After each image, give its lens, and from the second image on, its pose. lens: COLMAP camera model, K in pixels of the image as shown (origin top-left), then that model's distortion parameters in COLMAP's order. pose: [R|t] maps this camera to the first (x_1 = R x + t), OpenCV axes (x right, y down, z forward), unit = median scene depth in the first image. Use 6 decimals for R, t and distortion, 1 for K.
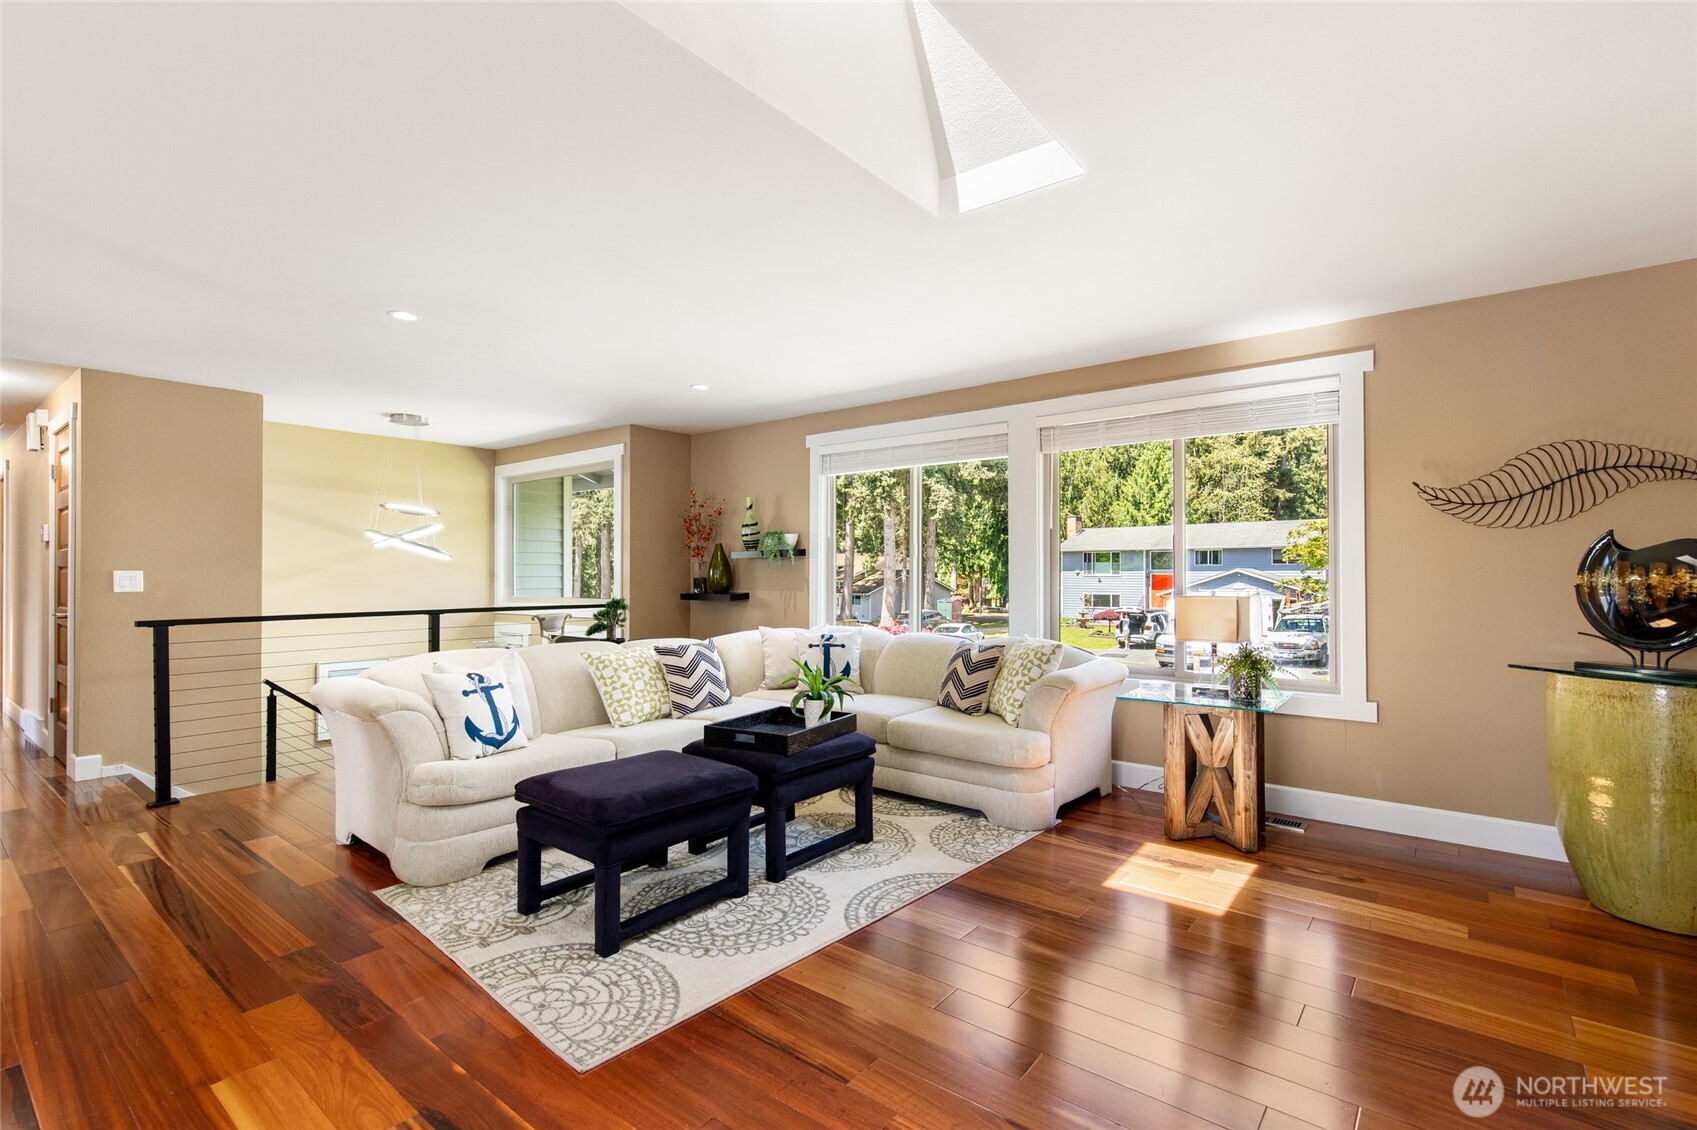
lens RADIAL K [[768.3, 0, 848.5], [0, 768.3, 565.0], [0, 0, 1]] dist [0.013662, -0.000917]
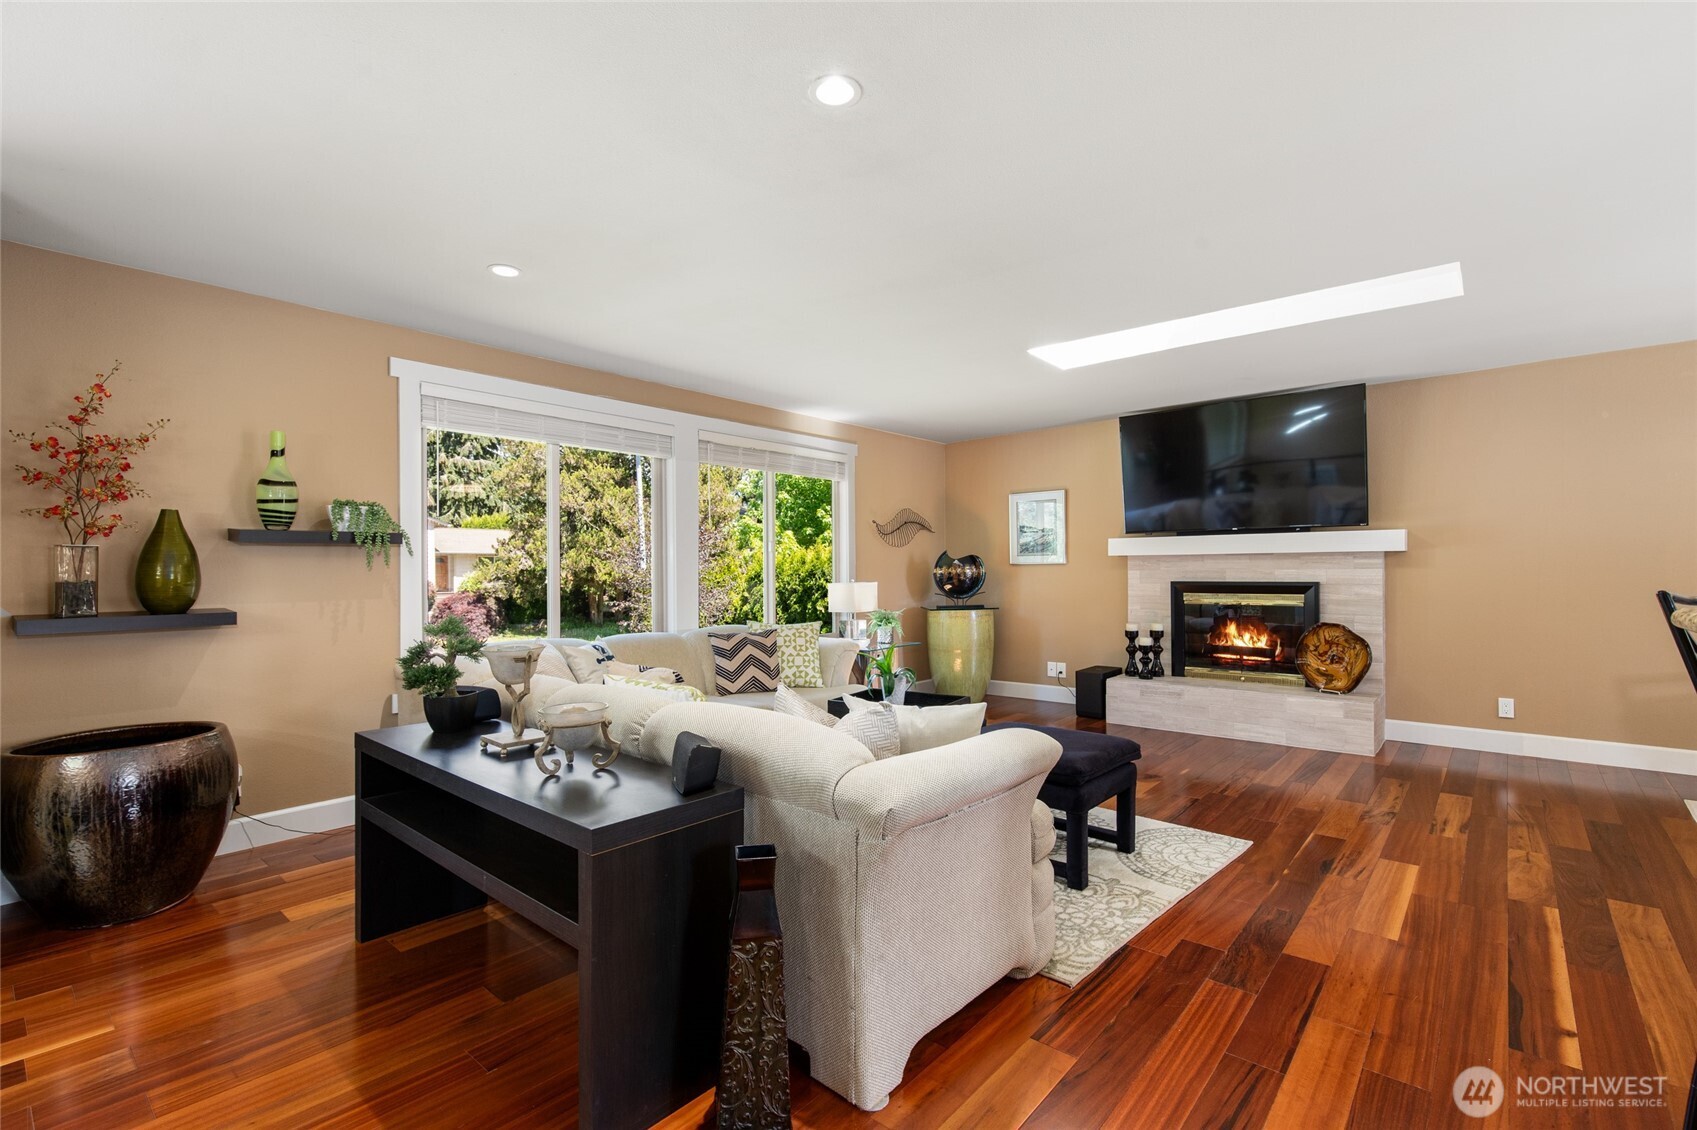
lens RADIAL K [[768.3, 0, 848.5], [0, 768.3, 565.0], [0, 0, 1]] dist [0.013662, -0.000917]
pose [[0.029907, 0.007207, 0.999527, -1.436078], [-0.000728, 0.999974, -0.007189, 0.020588], [-0.999552, -0.000513, 0.029912, 1.251231]]
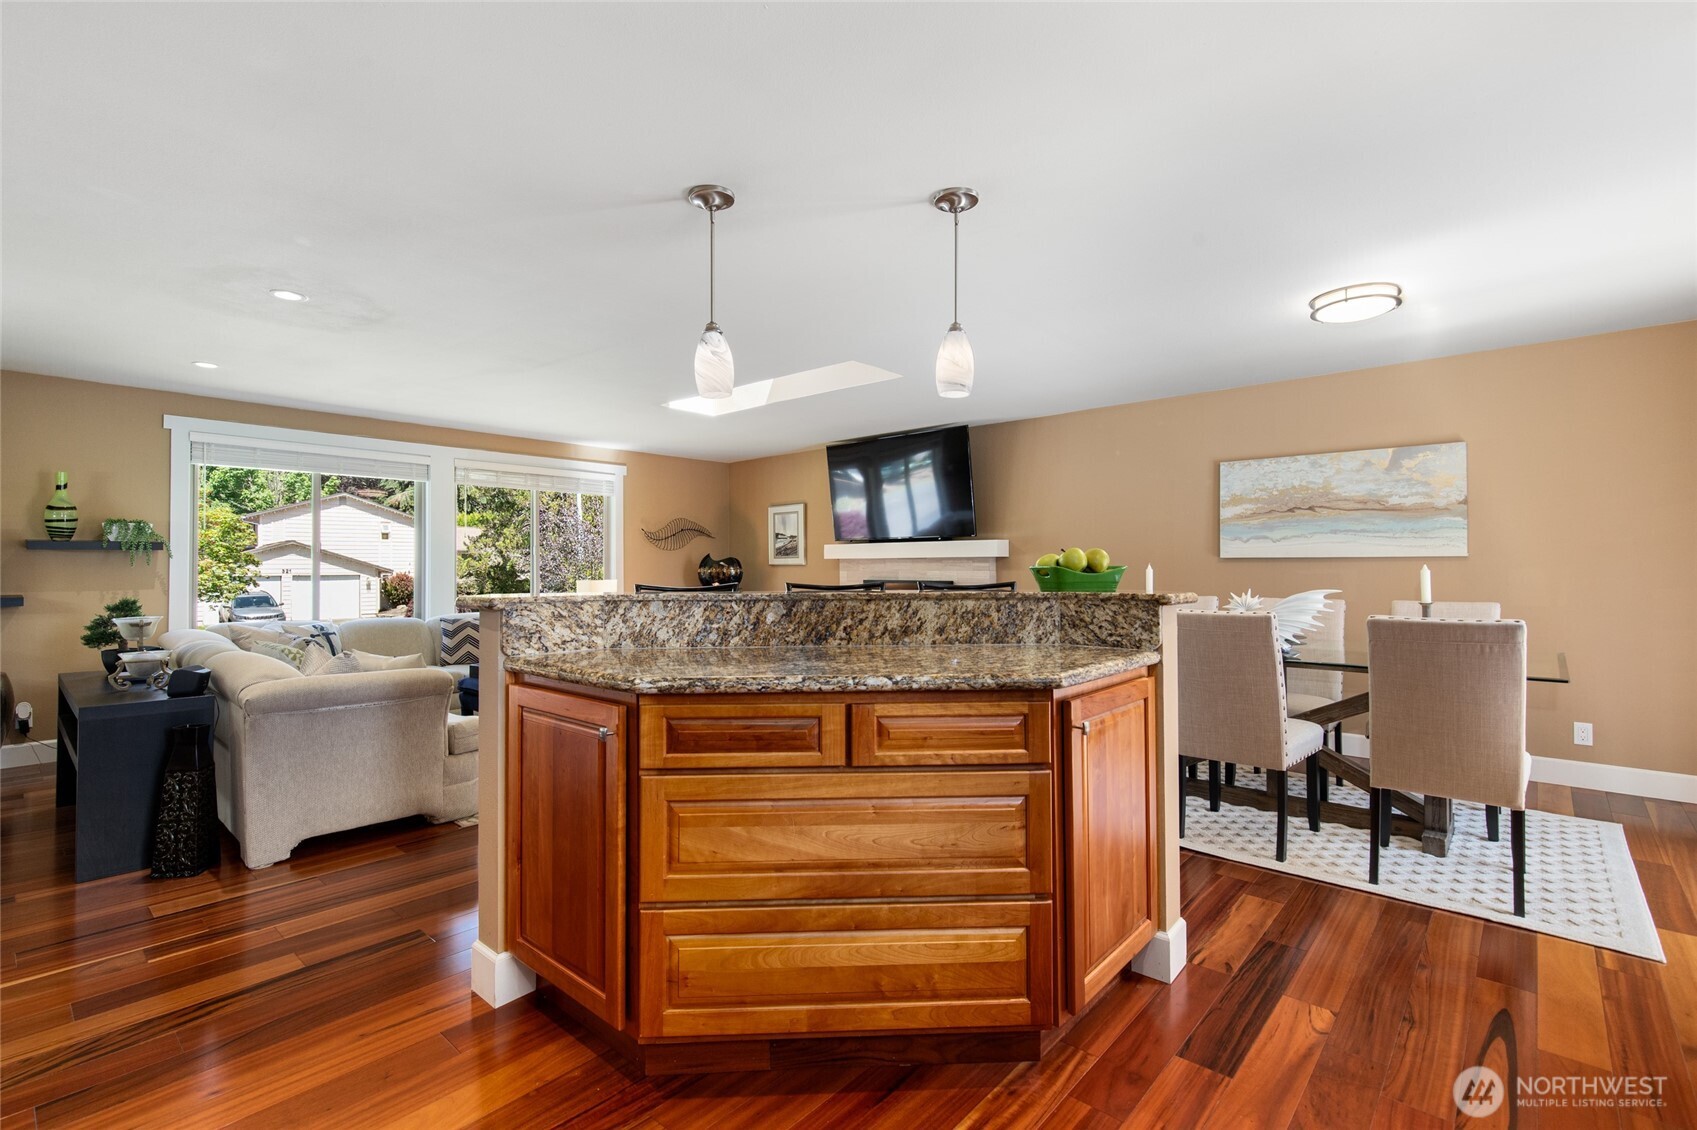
lens RADIAL K [[775.1, 0, 858.1], [0, 775.1, 550.2], [0, 0, 1]] dist [-0.002773, -0.000283]
pose [[0.035130, 0.023430, 0.999108, -1.916330], [-0.005890, 0.999713, -0.023237, 0.009565], [-0.999365, -0.005068, 0.035258, 0.344336]]
